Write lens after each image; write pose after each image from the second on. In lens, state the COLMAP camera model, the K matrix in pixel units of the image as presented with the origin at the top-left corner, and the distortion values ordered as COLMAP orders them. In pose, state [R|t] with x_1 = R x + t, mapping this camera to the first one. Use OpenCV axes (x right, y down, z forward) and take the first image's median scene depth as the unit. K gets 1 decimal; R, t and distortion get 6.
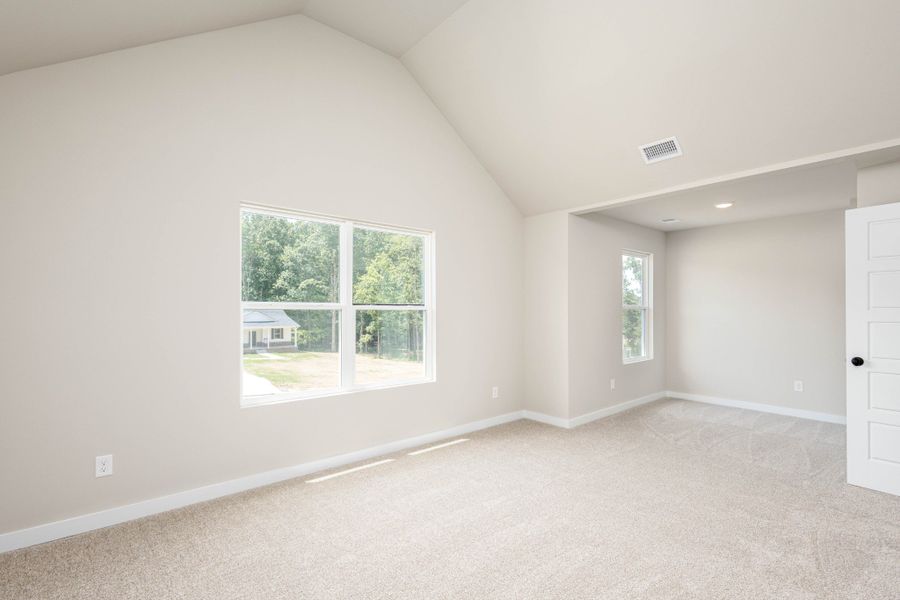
lens RADIAL K [[408.2, 0, 450.0], [0, 408.2, 300.0], [0, 0, 1]] dist [0.000005, -0.000342]
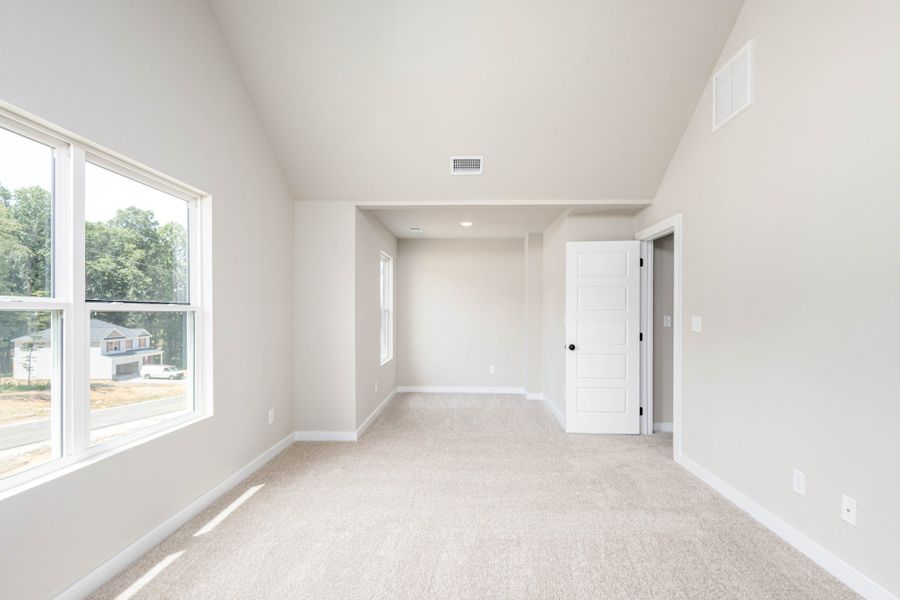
lens RADIAL K [[416.6, 0, 450.5], [0, 416.6, 307.8], [0, 0, 1]] dist [0.001814, 0.000119]
pose [[0.674562, 0.008245, 0.738172, -0.283290], [-0.018206, 0.999819, 0.005469, 0.007486], [-0.737994, -0.017128, 0.674590, 0.235469]]
